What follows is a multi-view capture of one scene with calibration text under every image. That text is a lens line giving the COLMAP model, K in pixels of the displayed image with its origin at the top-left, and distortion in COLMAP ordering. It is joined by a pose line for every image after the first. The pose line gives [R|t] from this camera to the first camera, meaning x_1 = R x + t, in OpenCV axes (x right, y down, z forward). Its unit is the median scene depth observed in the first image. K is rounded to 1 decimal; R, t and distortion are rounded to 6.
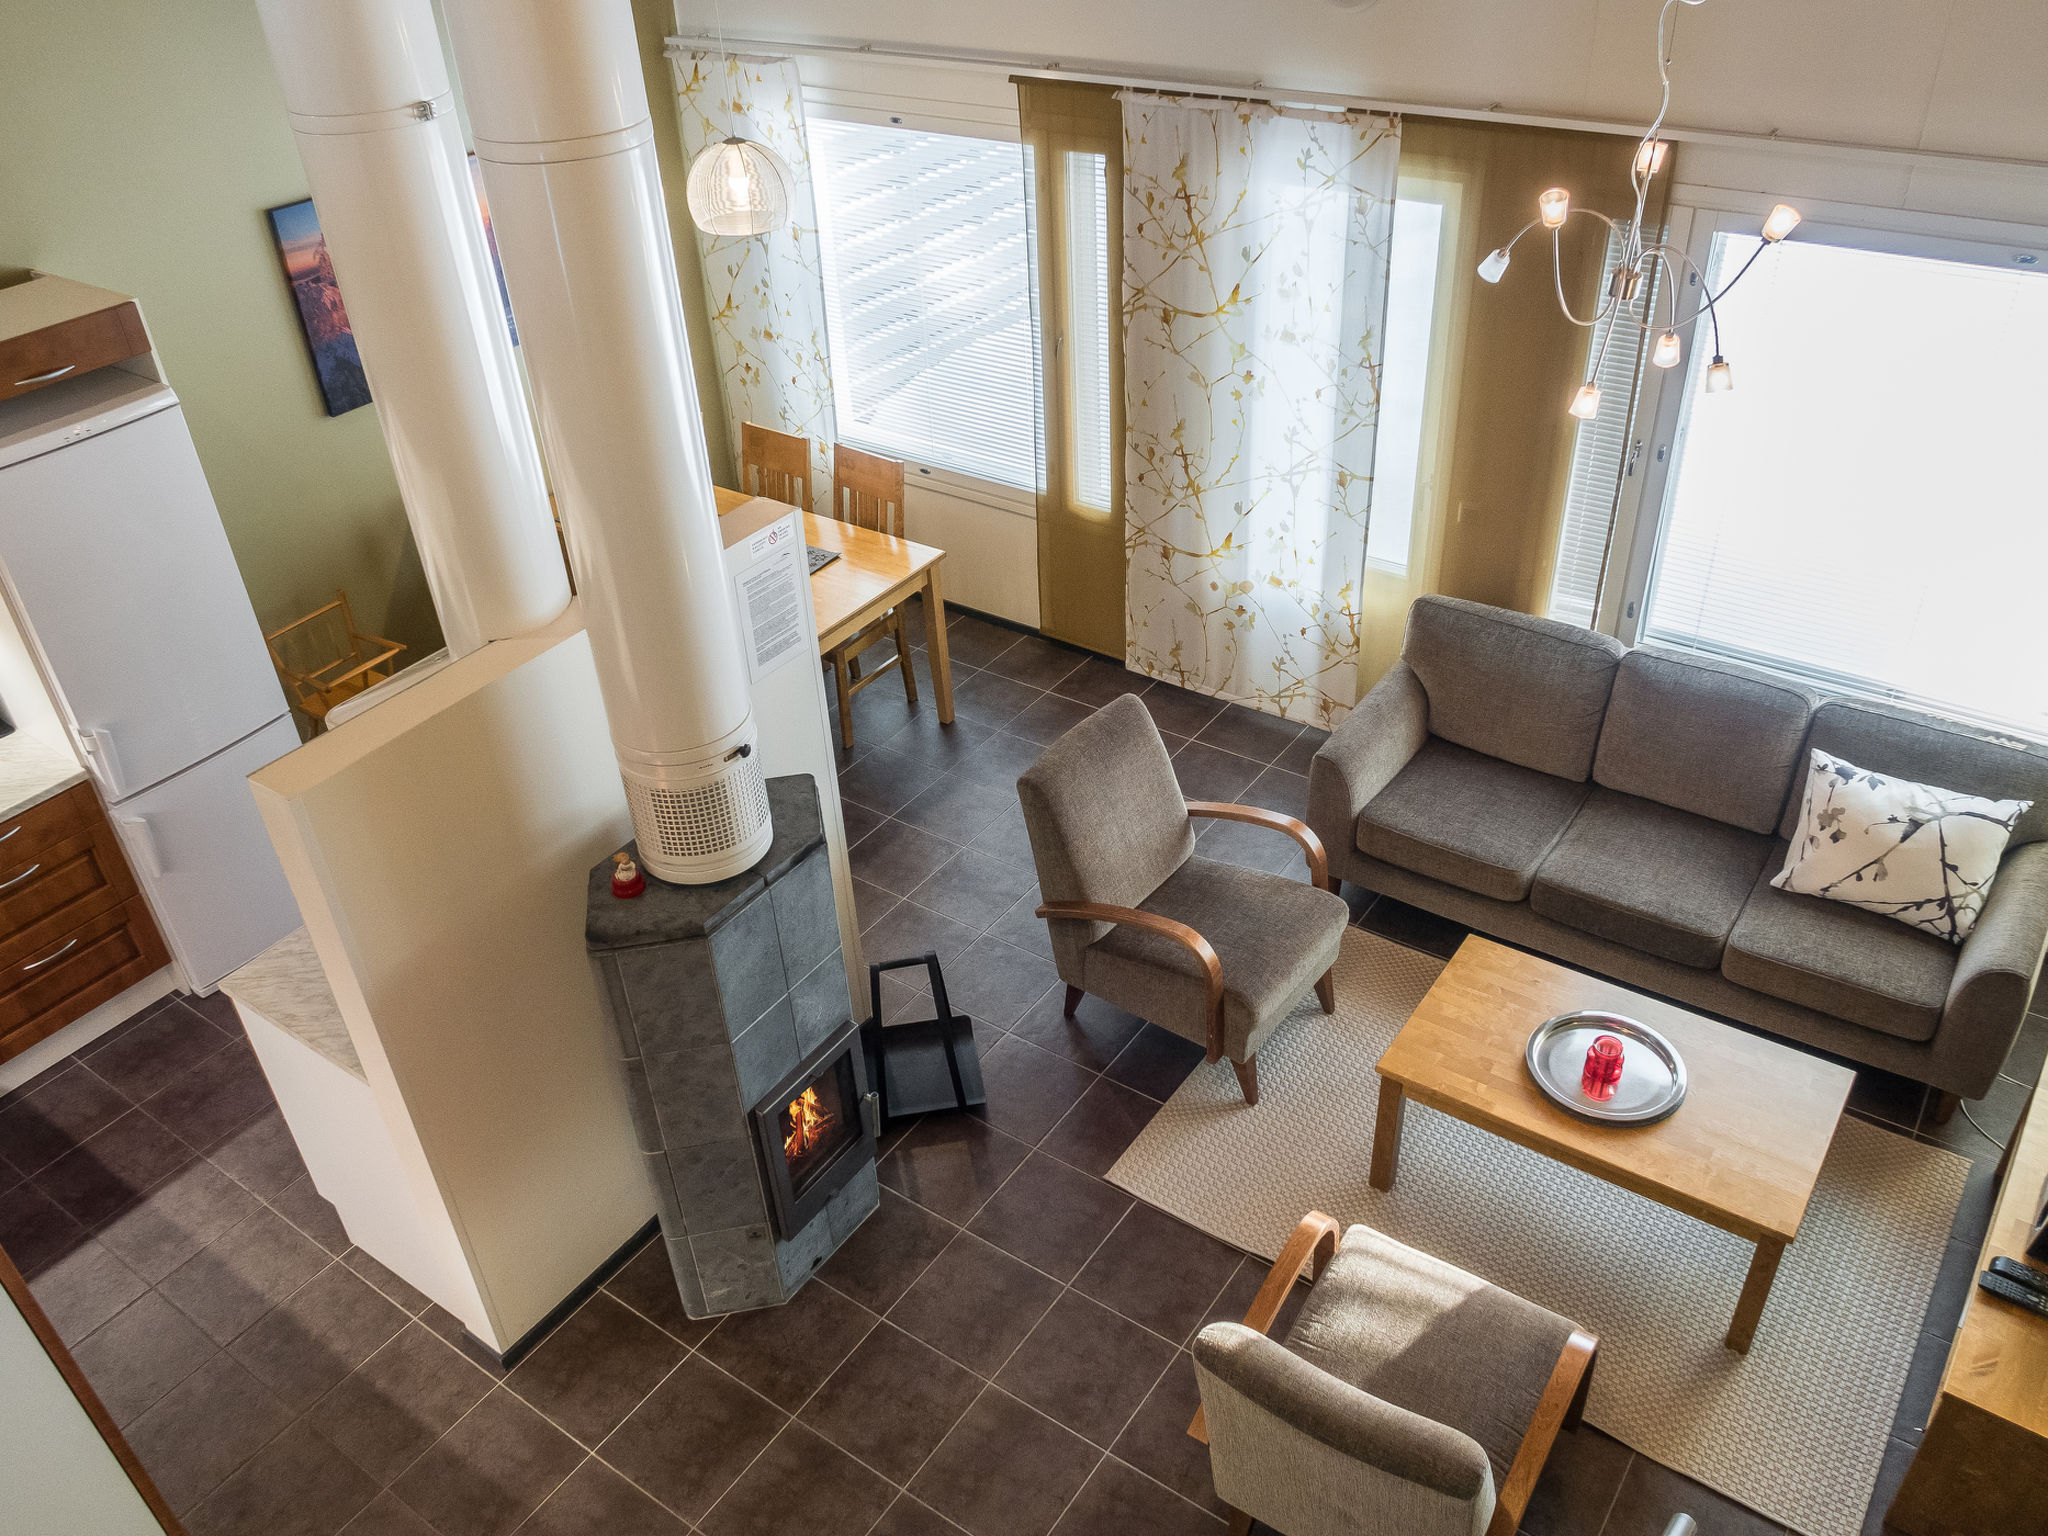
lens RADIAL K [[1591.0, 0, 1029.8], [0, 1591.0, 762.3], [0, 0, 1]] dist [-0.026723, 0.021527]
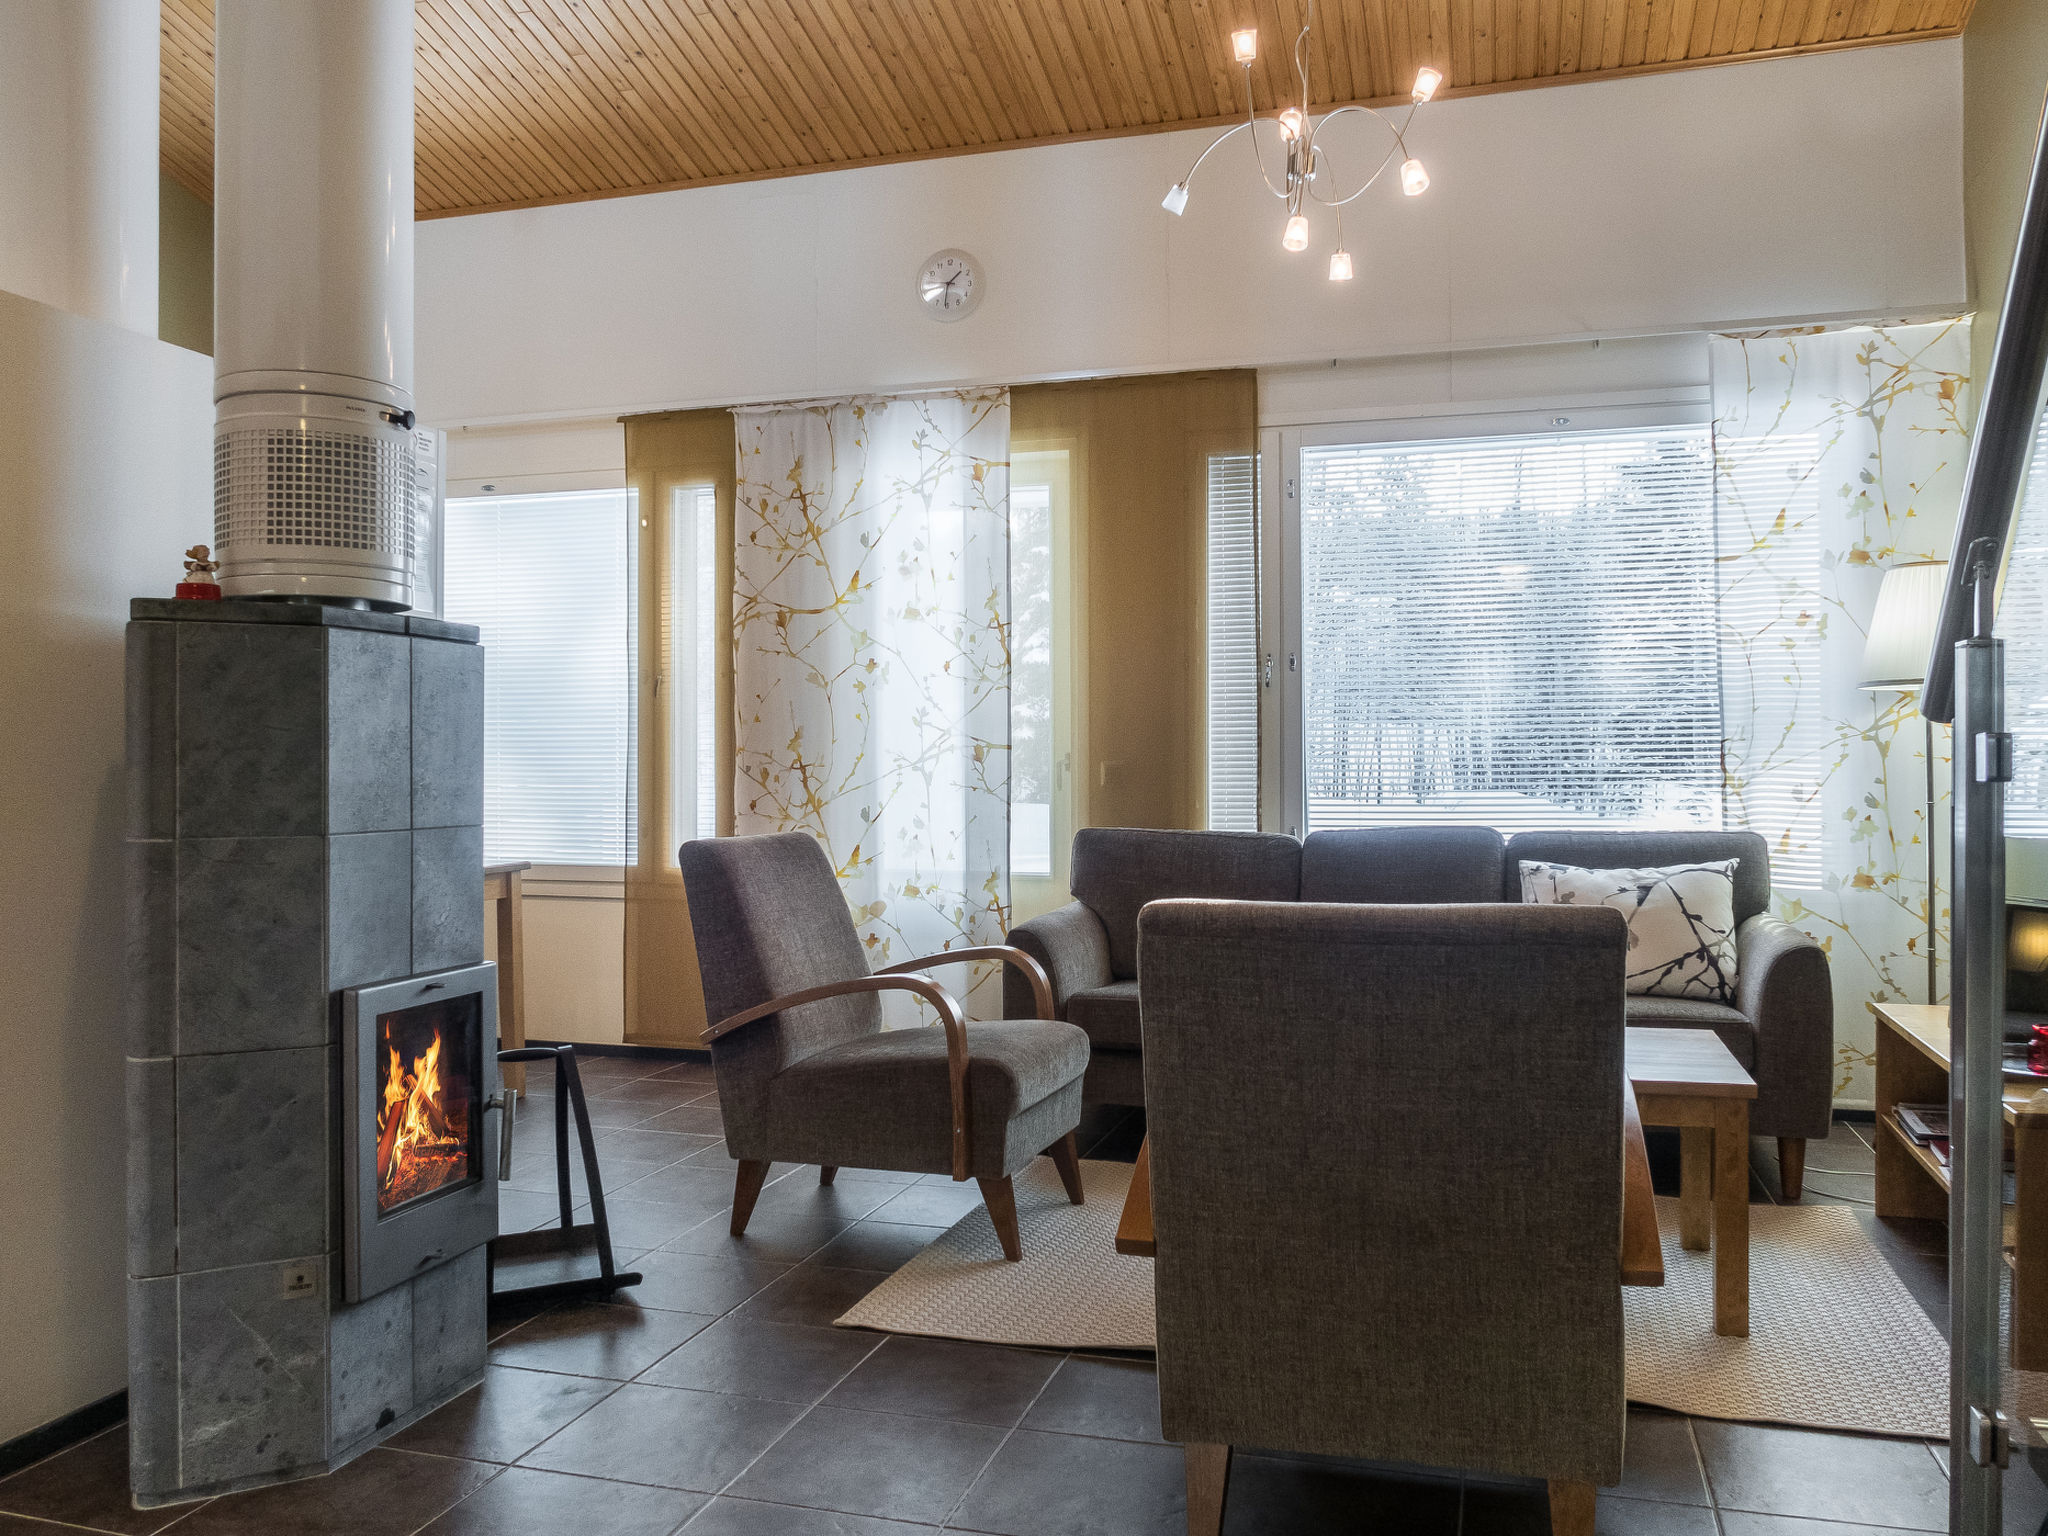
lens RADIAL K [[1591.0, 0, 1025.2], [0, 1591.0, 721.5], [0, 0, 1]] dist [-0.026723, 0.021527]
pose [[0.948751, 0.043643, 0.312995, -0.076910], [0.144493, 0.820925, -0.552453, 0.340651], [-0.281056, 0.569366, 0.772547, 0.245809]]
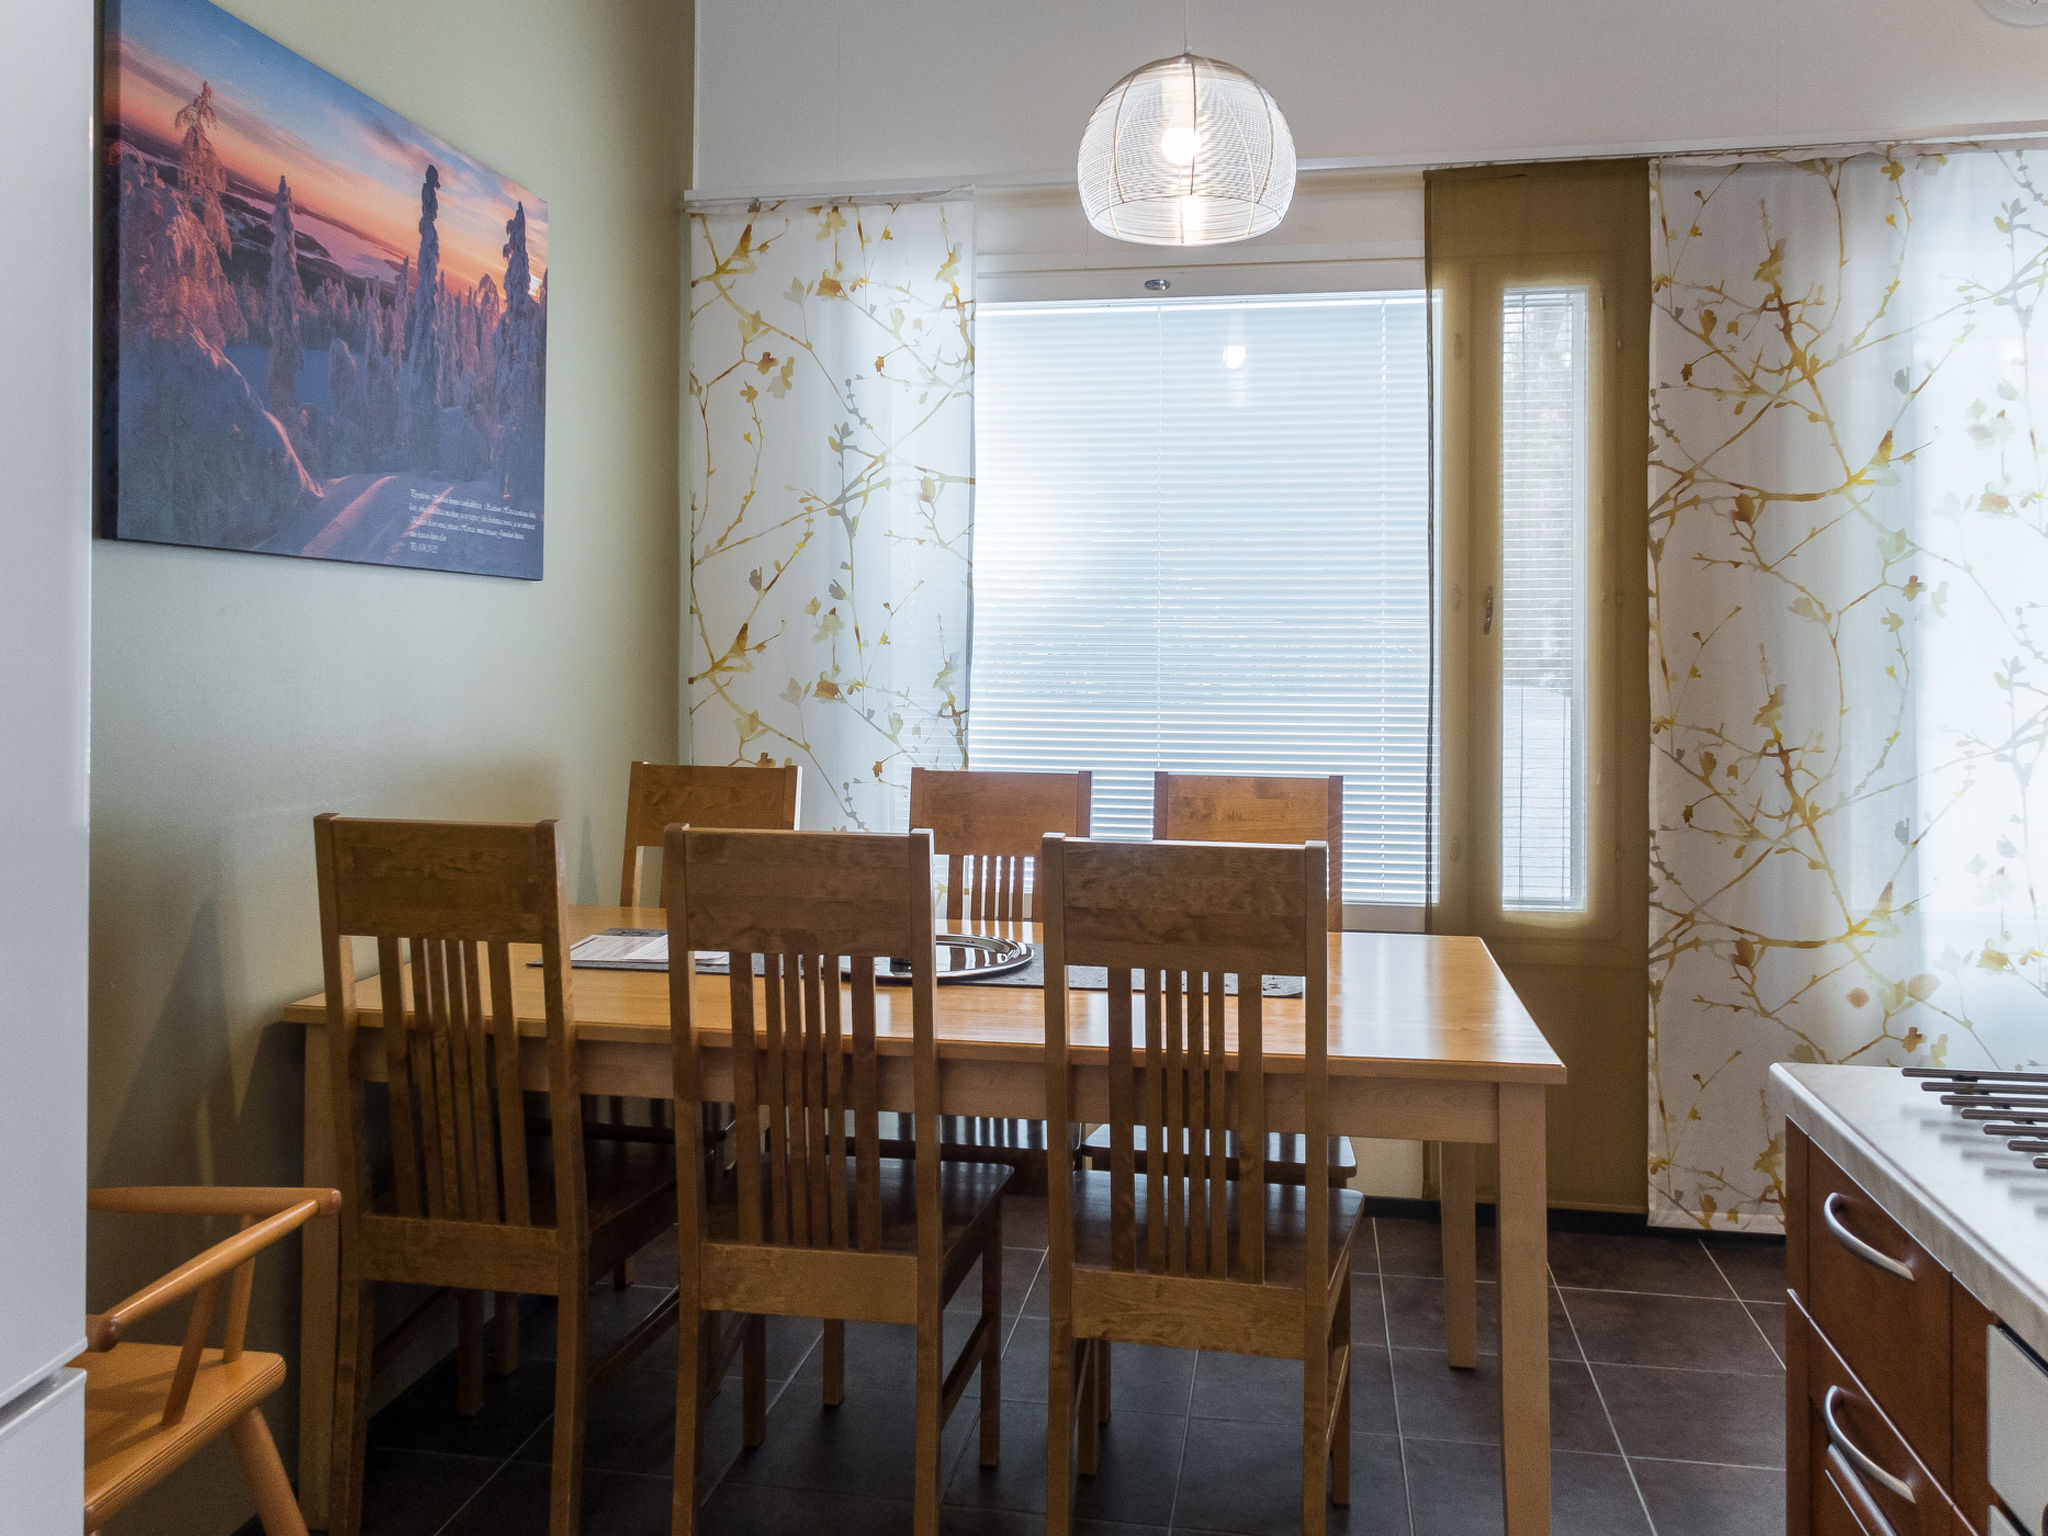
lens RADIAL K [[1591.0, 0, 1023.6], [0, 1591.0, 615.5], [0, 0, 1]] dist [-0.026723, 0.021527]
pose [[0.906804, 0.047754, 0.418838, -0.413922], [0.201031, 0.824321, -0.529227, 0.010632], [-0.370530, 0.564105, 0.737898, 0.704824]]
